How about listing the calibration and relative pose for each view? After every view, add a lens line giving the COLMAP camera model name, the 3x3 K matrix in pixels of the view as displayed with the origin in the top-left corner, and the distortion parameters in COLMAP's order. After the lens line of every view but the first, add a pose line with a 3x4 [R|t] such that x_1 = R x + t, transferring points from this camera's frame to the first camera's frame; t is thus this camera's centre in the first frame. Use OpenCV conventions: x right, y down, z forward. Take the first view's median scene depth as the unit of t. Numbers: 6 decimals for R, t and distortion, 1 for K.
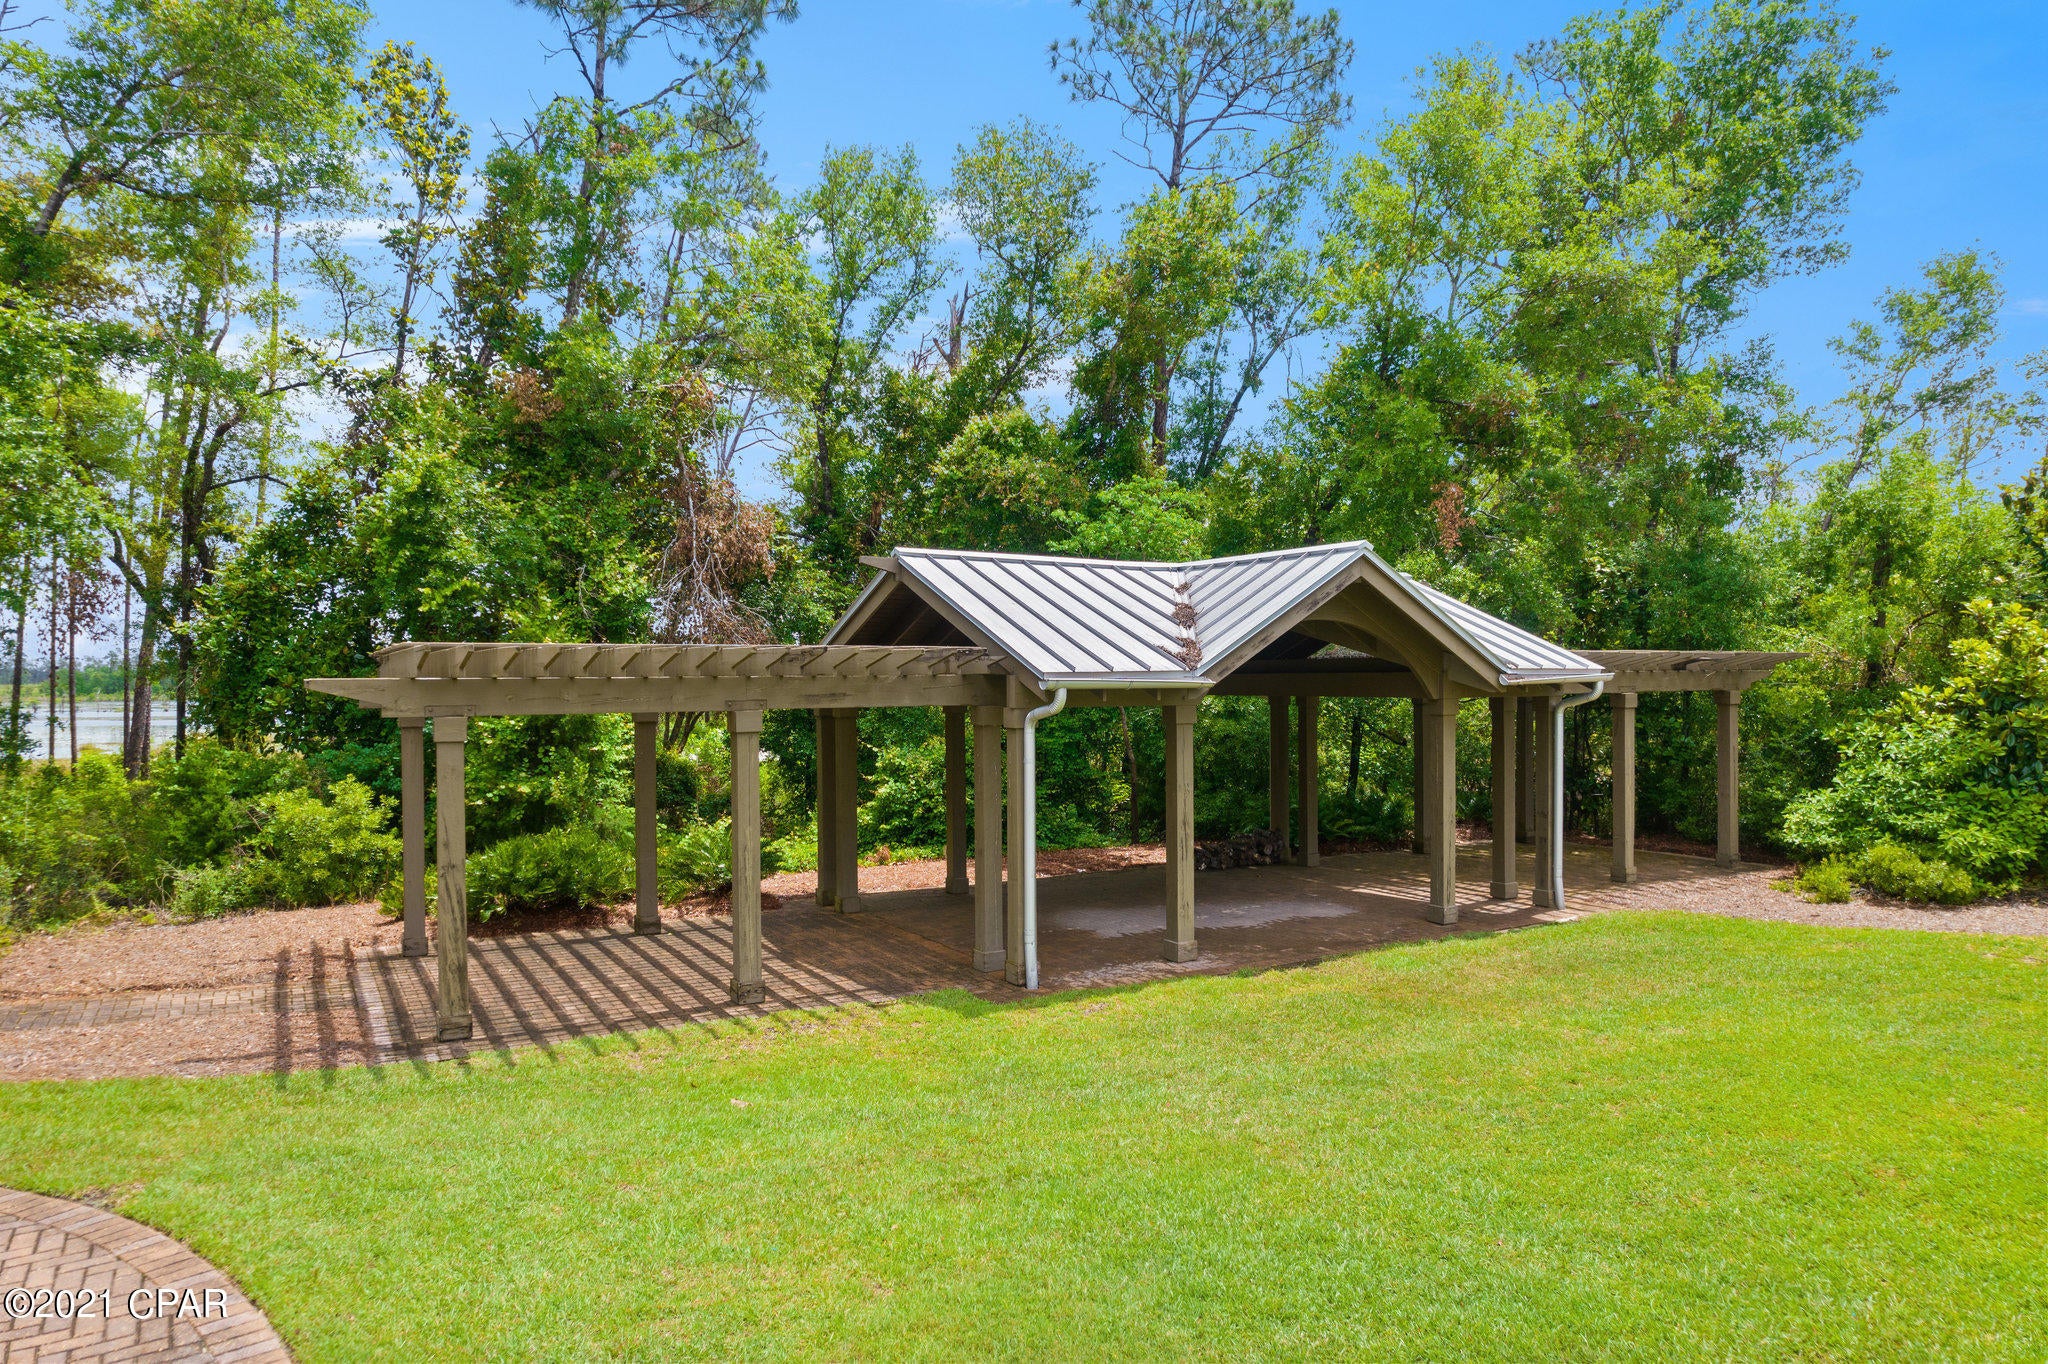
lens RADIAL K [[1298.3, 0, 1028.5], [0, 1298.3, 688.0], [0, 0, 1]] dist [-0.079903, 0.072032]
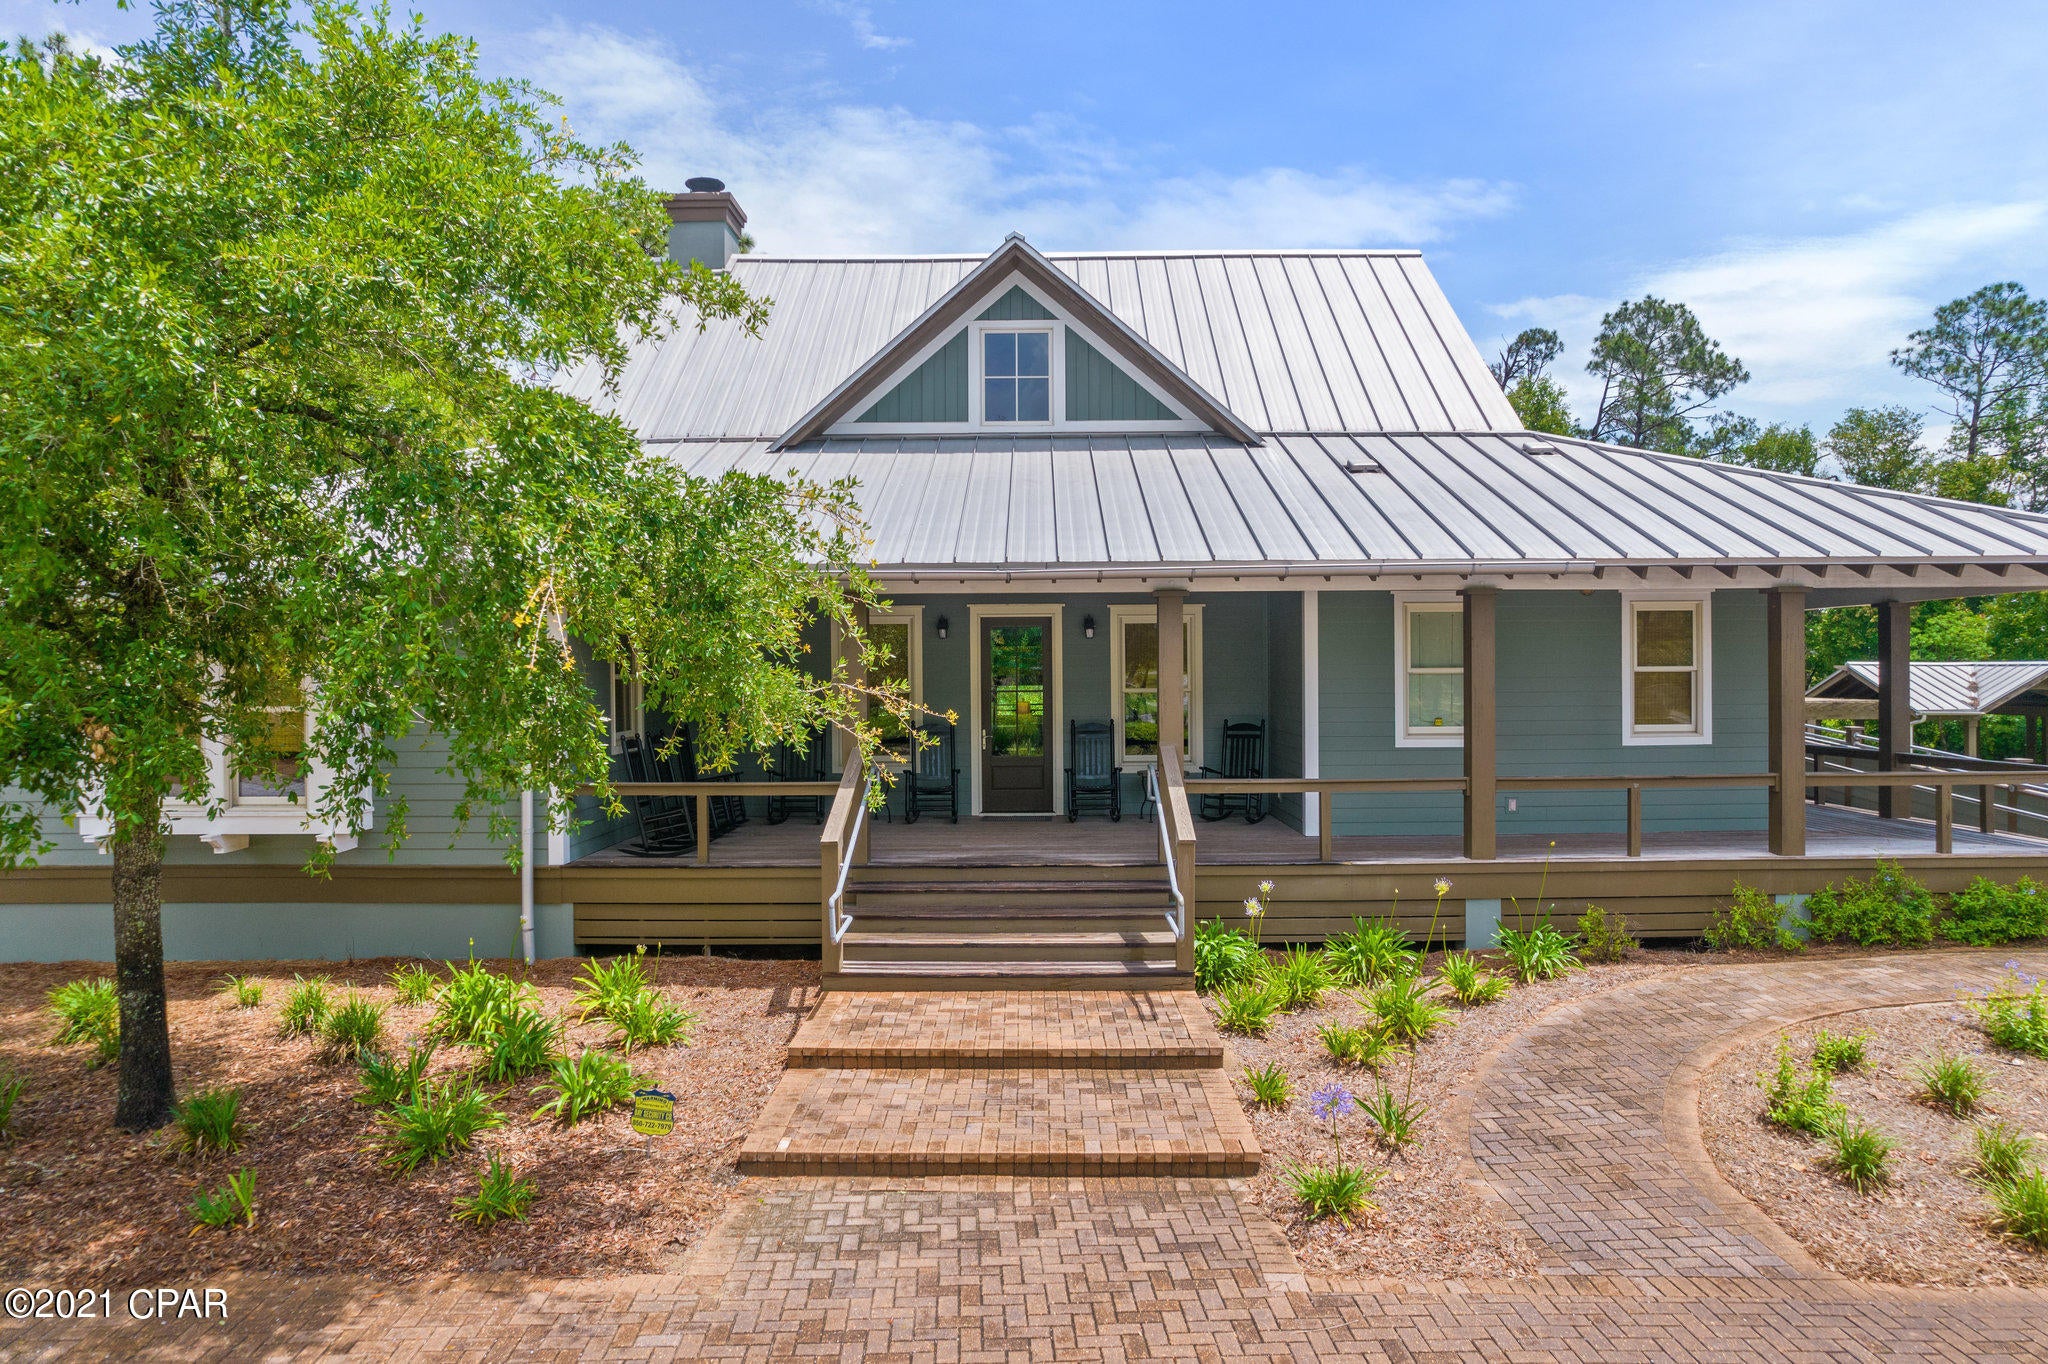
lens RADIAL K [[1298.3, 0, 1028.5], [0, 1298.3, 688.0], [0, 0, 1]] dist [-0.079903, 0.072032]
pose [[0.860174, 0.000196, -0.510000, -0.213383], [0.001141, 0.999997, 0.002307, -0.058239], [0.509999, -0.002566, 0.860171, -2.164832]]
